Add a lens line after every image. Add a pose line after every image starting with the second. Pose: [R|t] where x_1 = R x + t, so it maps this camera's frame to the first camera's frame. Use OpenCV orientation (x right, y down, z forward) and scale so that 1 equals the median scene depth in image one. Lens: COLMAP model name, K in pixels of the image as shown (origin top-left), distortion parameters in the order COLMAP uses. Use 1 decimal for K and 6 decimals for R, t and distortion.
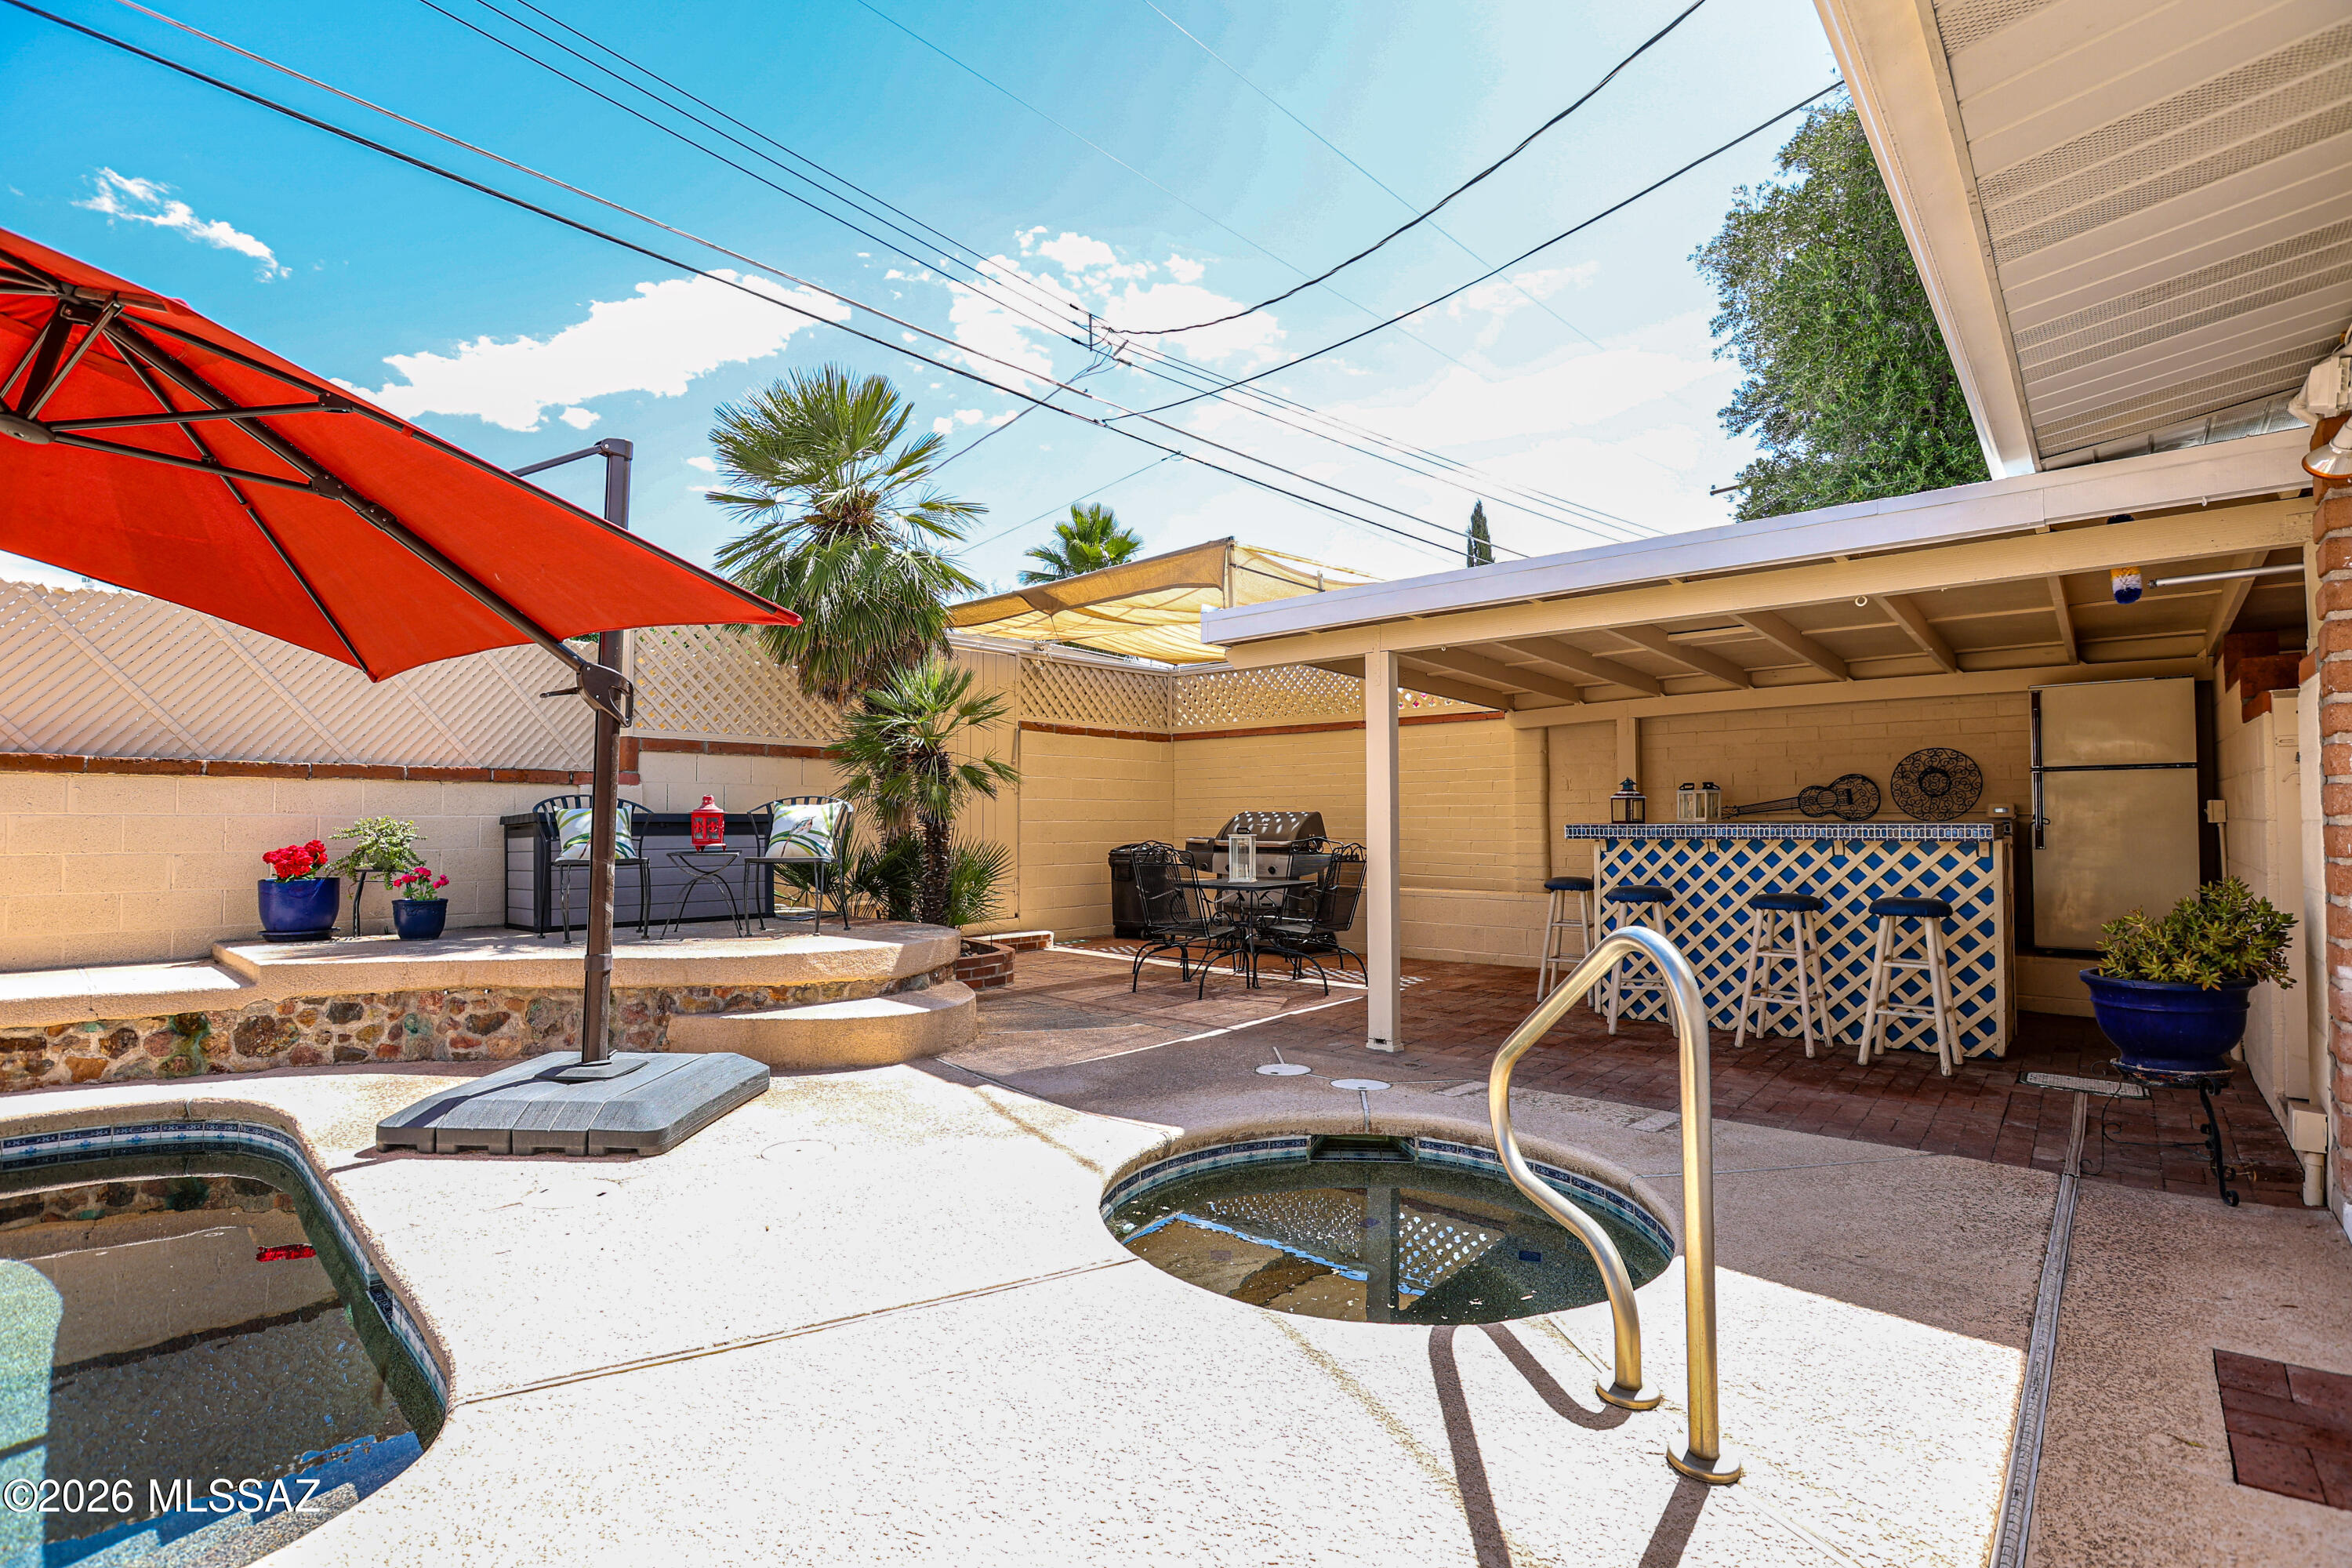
lens RADIAL K [[1079.8, 0, 1176.0], [0, 1079.8, 784.0], [0, 0, 1]] dist [-0.041930, 0.010870]
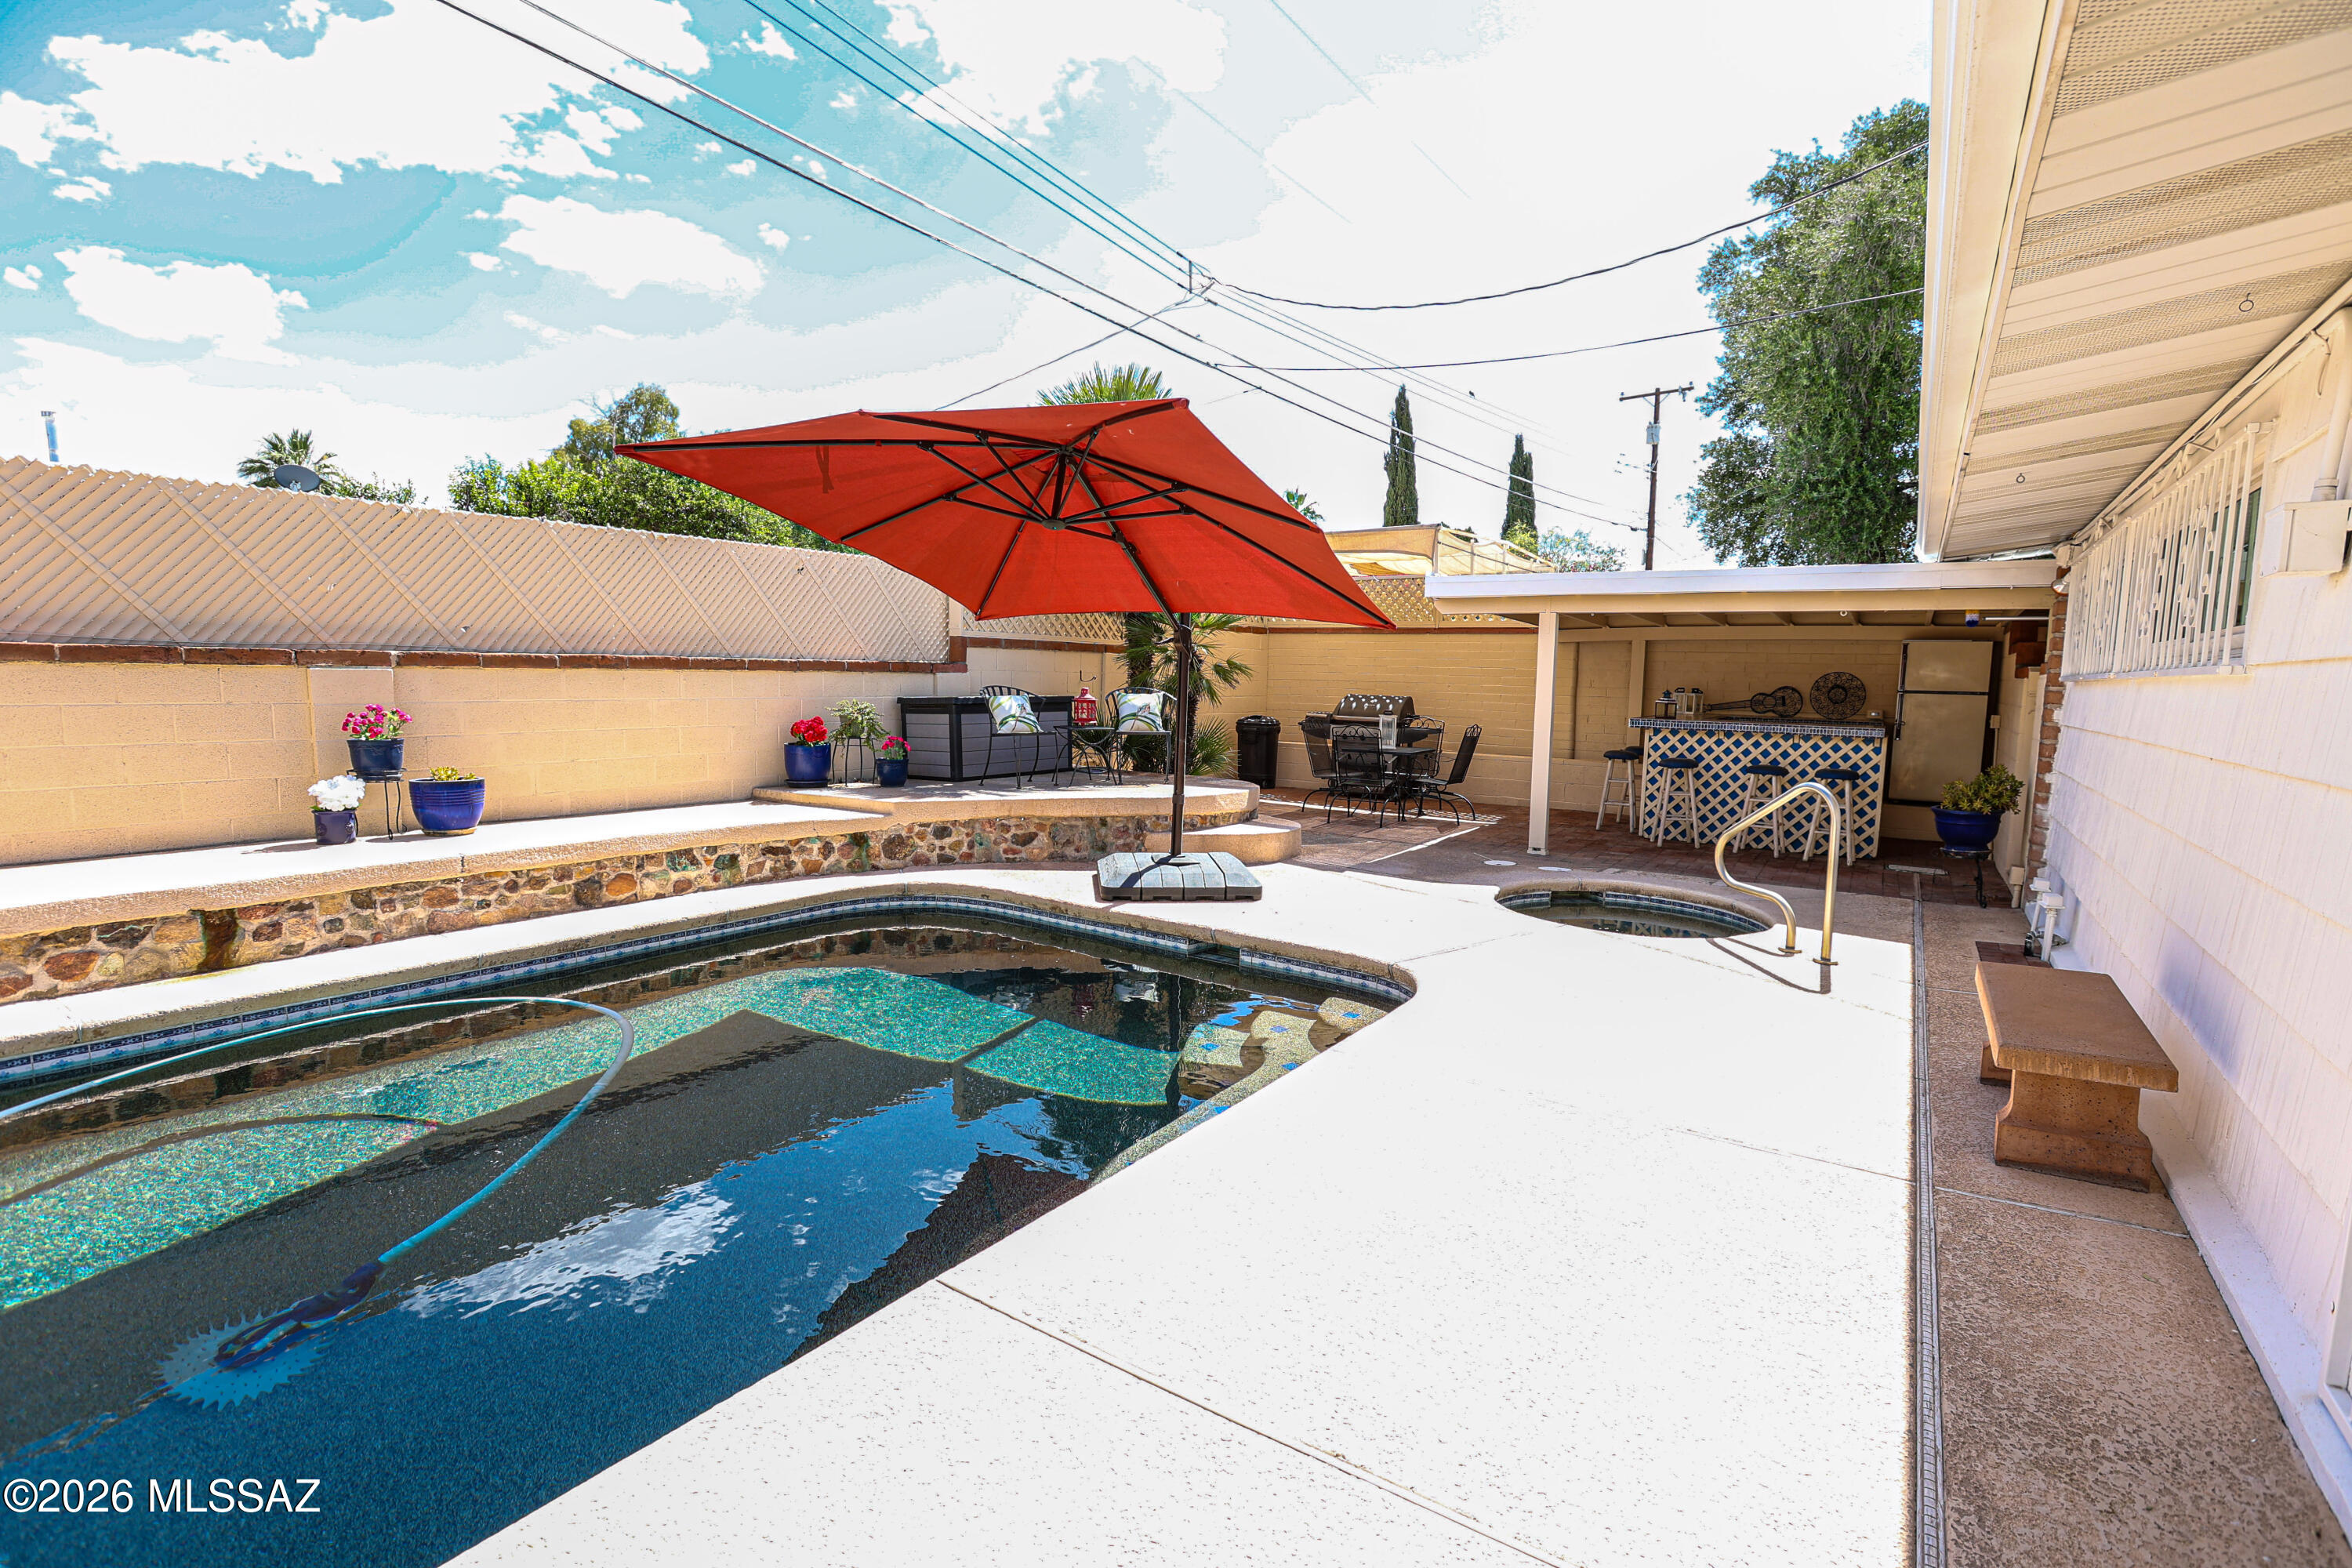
lens RADIAL K [[1097.9, 0, 1190.1], [0, 1097.9, 789.9], [0, 0, 1]] dist [-0.039228, 0.001090]
pose [[0.989072, 0.006916, 0.147269, -0.634292], [-0.027497, 0.990026, 0.138176, -0.077333], [-0.144845, -0.140715, 0.979397, -0.611429]]
